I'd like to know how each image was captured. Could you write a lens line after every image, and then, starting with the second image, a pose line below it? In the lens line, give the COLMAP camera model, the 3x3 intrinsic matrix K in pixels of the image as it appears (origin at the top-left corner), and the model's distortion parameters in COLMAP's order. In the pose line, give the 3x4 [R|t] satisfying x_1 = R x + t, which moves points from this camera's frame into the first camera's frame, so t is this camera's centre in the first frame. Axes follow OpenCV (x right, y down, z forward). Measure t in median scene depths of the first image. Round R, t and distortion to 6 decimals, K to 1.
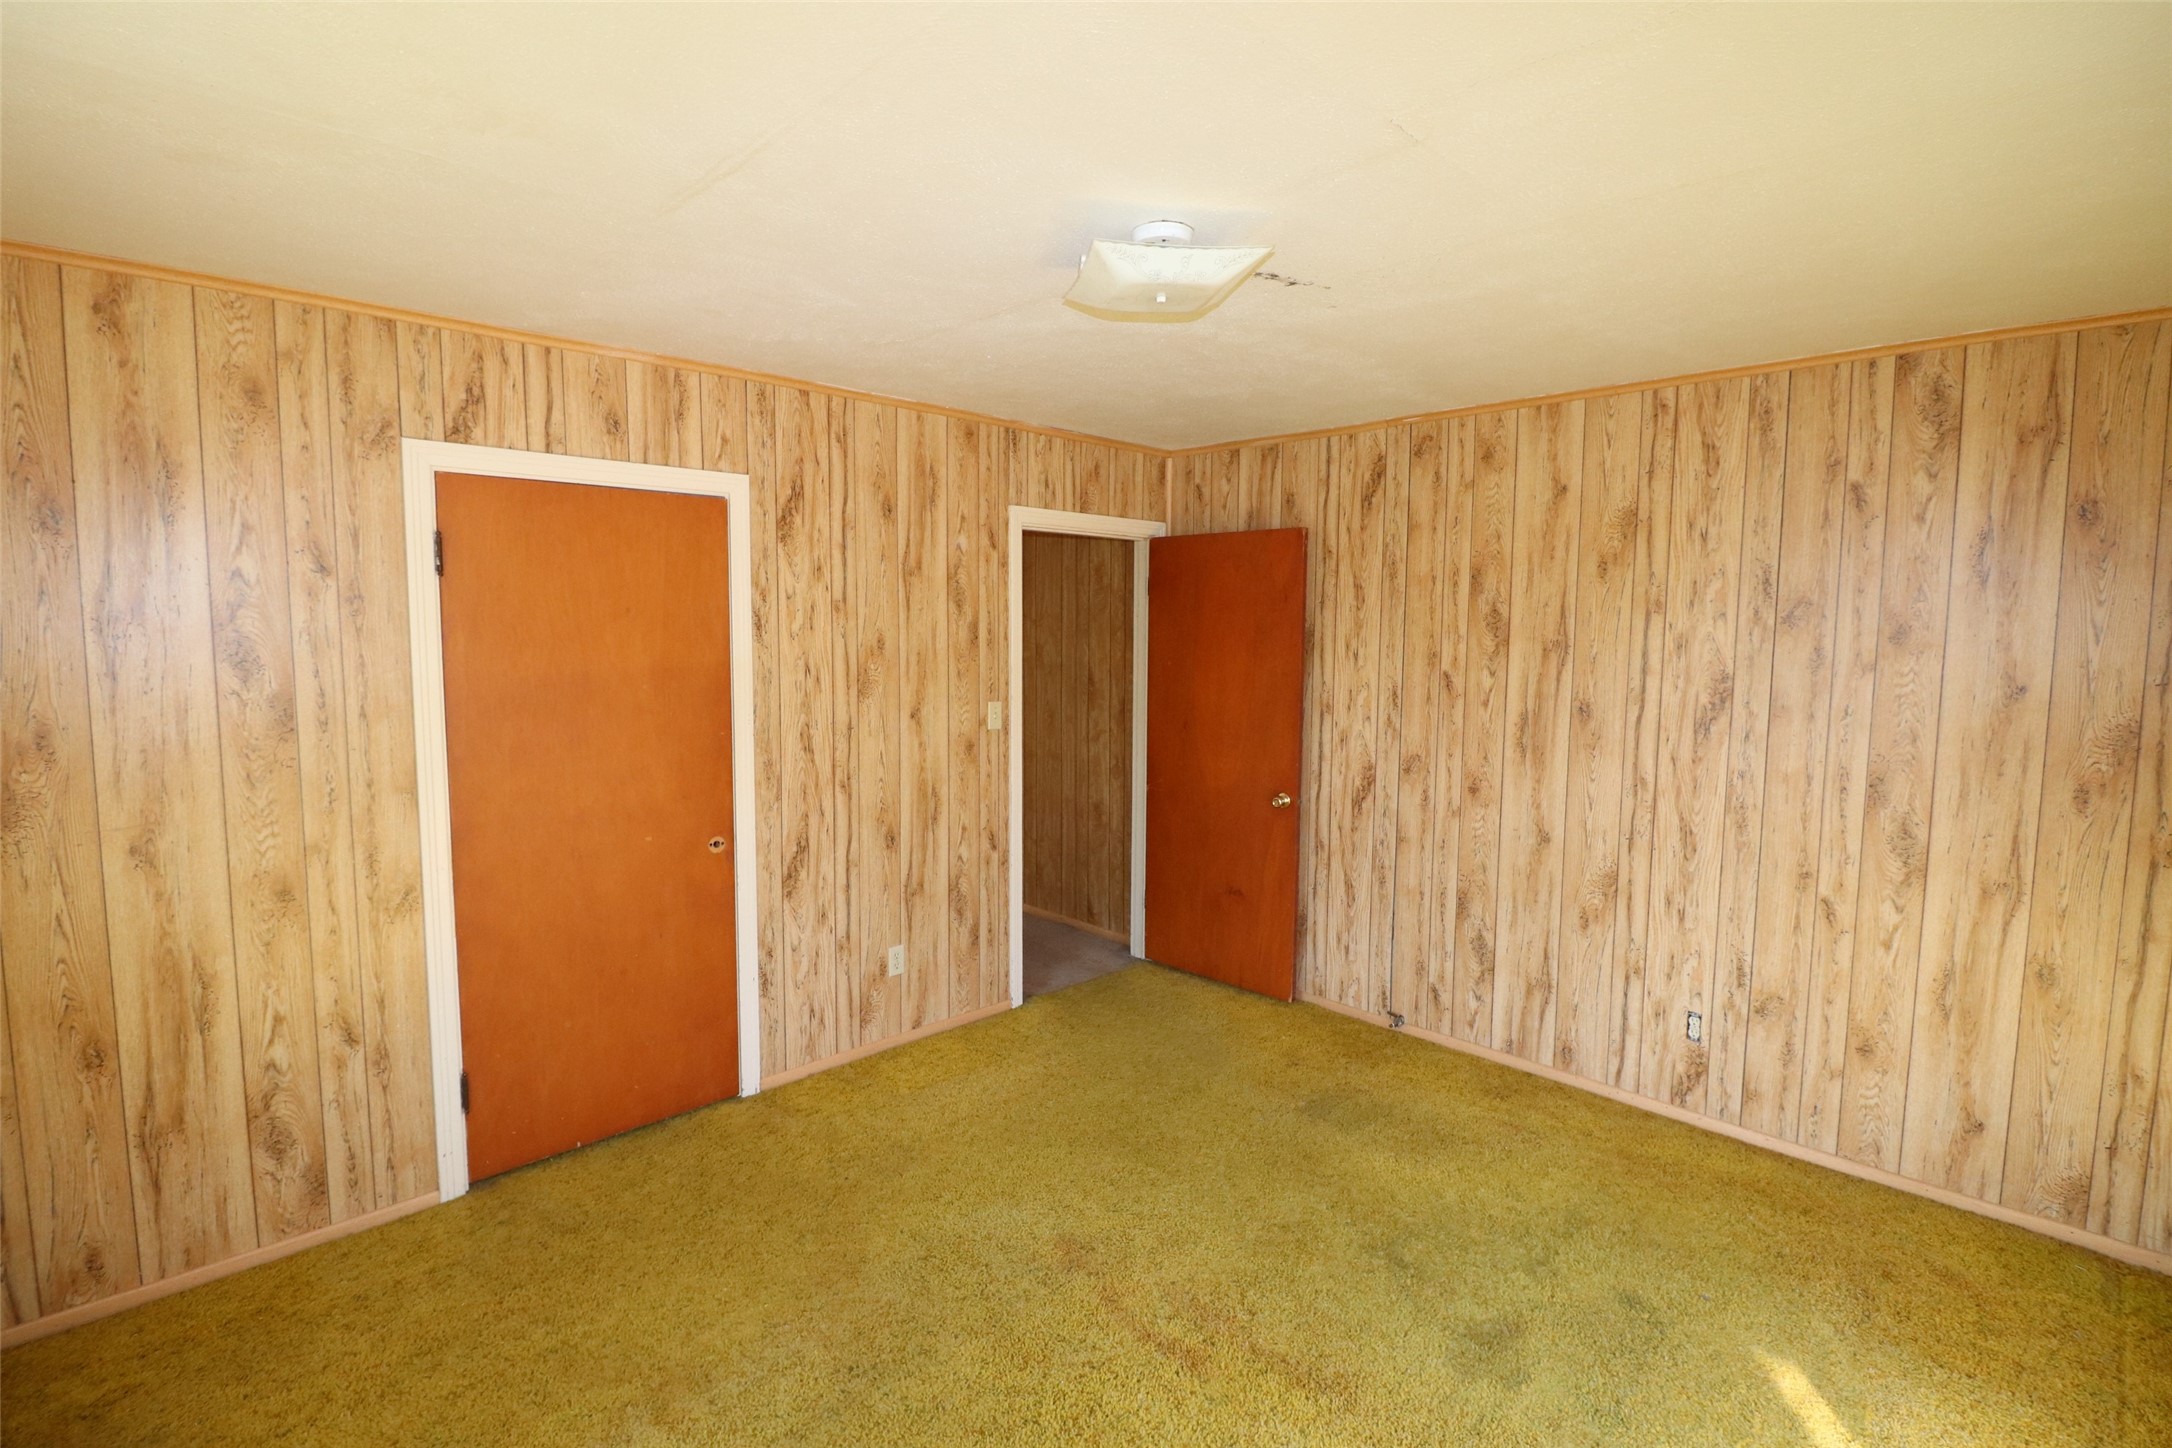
lens RADIAL K [[1006.1, 0, 1074.7], [0, 1006.1, 711.4], [0, 0, 1]] dist [-0.002400, -0.013455]
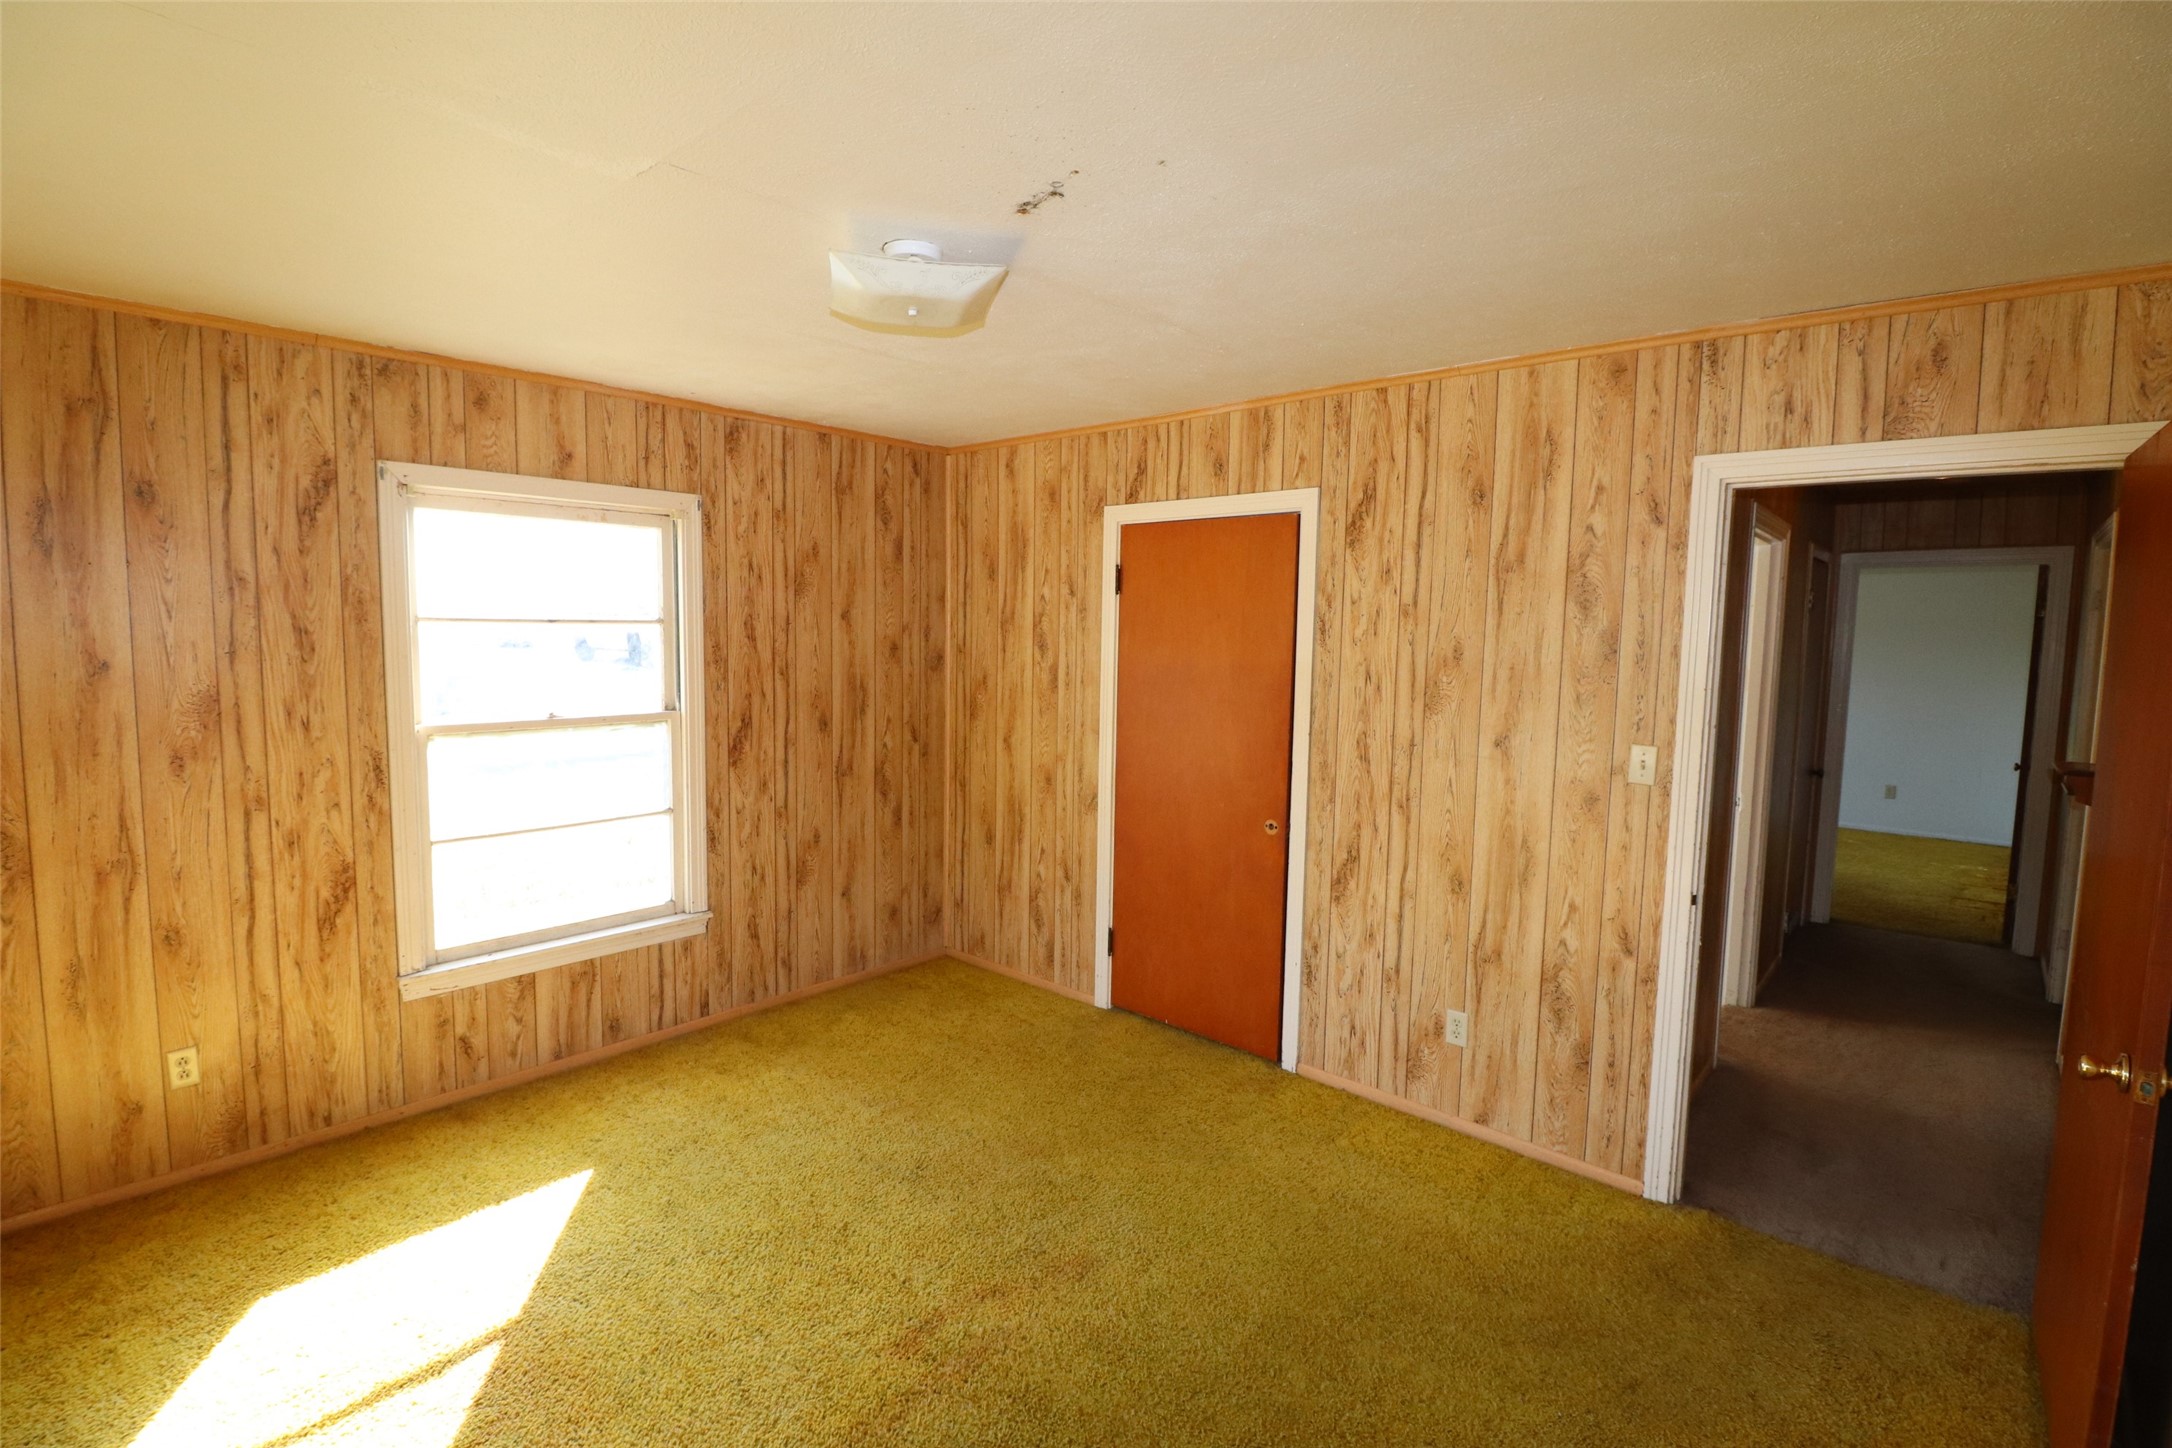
lens RADIAL K [[1006.1, 0, 1074.7], [0, 1006.1, 711.4], [0, 0, 1]] dist [-0.002400, -0.013455]
pose [[0.066648, 0.081115, -0.994474, 0.681338], [-0.103273, 0.991898, 0.073984, -0.050671], [0.992418, 0.097772, 0.074486, 0.649345]]
